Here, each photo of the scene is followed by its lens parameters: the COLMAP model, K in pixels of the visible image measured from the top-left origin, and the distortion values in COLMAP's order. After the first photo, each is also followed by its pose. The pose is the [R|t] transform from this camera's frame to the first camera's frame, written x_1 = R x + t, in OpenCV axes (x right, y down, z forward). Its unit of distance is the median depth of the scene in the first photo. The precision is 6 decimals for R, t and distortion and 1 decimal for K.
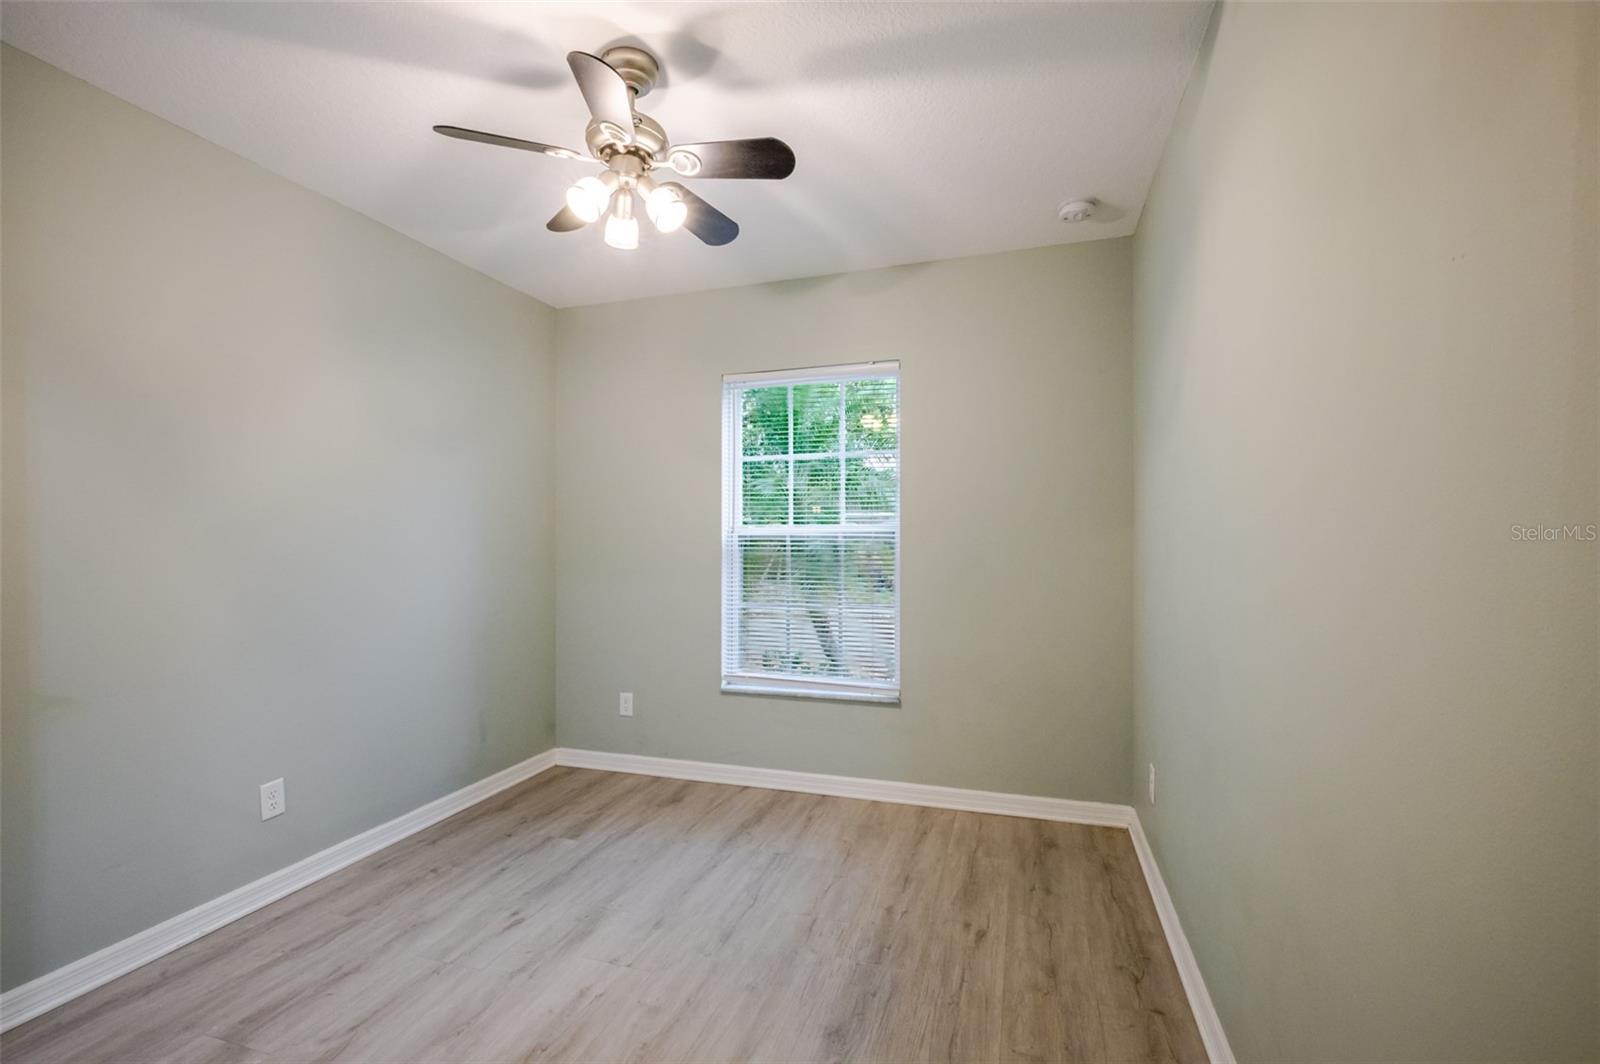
lens RADIAL K [[704.4, 0, 792.4], [0, 704.4, 522.0], [0, 0, 1]] dist [-0.001414, 0.000049]
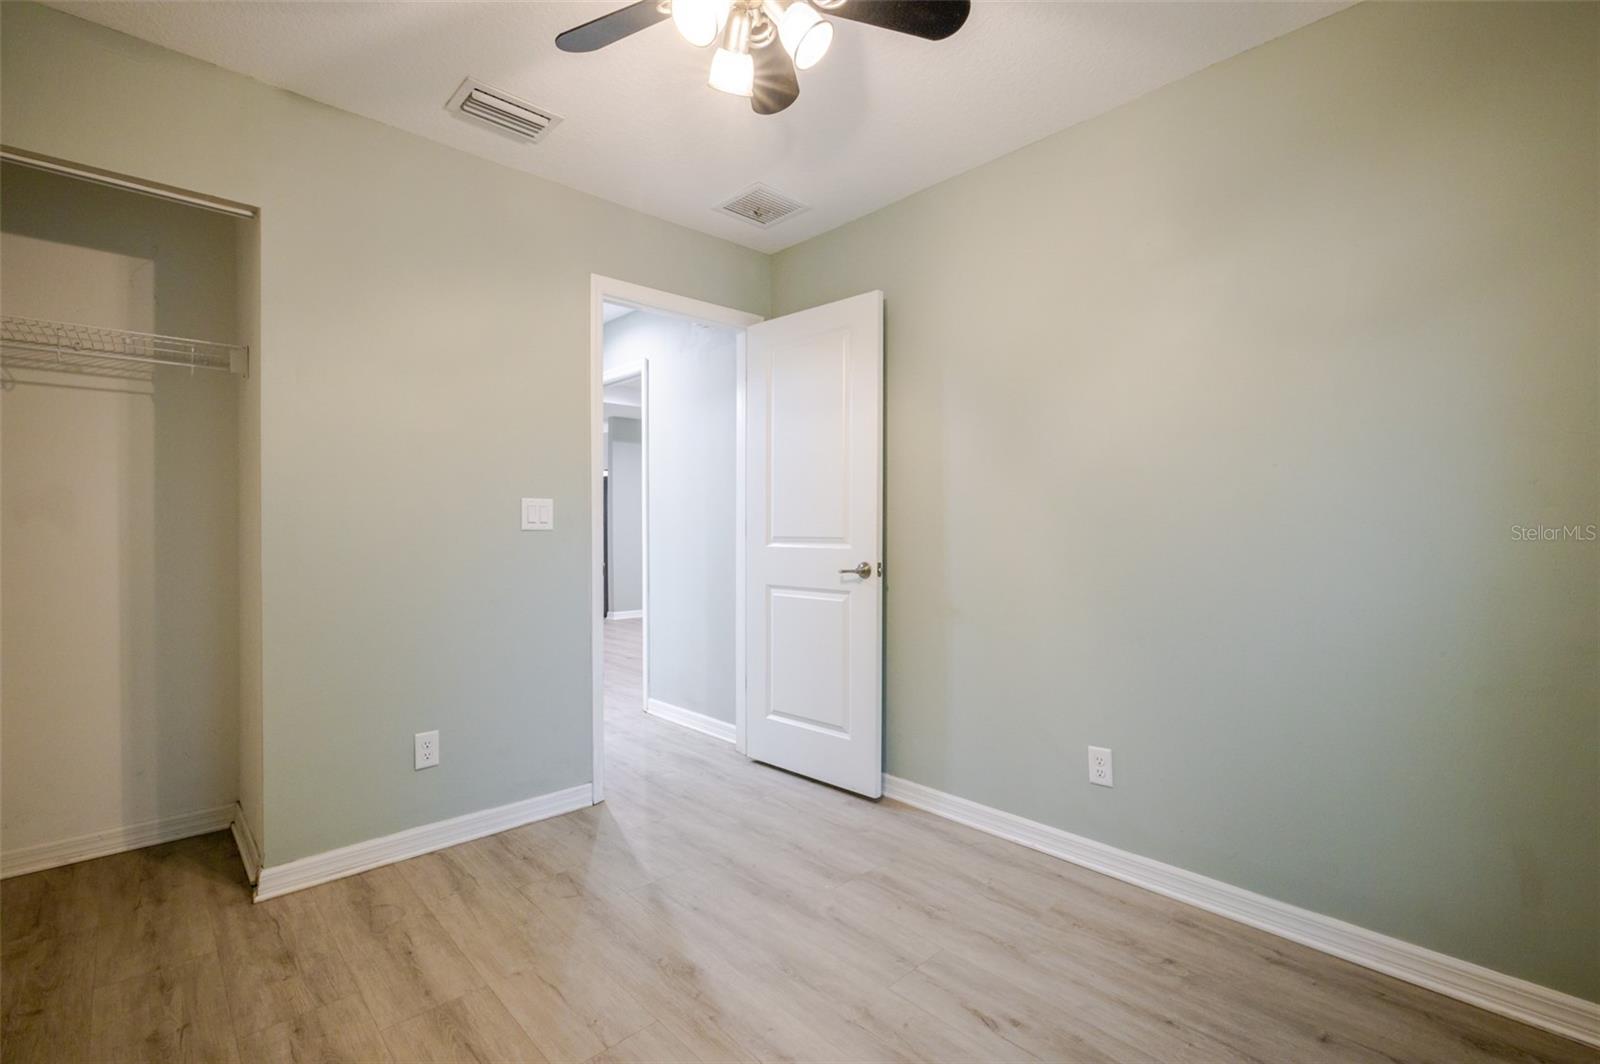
lens RADIAL K [[704.4, 0, 792.4], [0, 704.4, 522.0], [0, 0, 1]] dist [-0.001414, 0.000049]
pose [[-0.478317, 0.003427, -0.878181, 0.309749], [0.029198, 0.999502, -0.012003, 0.059625], [0.877702, -0.031382, -0.478179, 1.108945]]
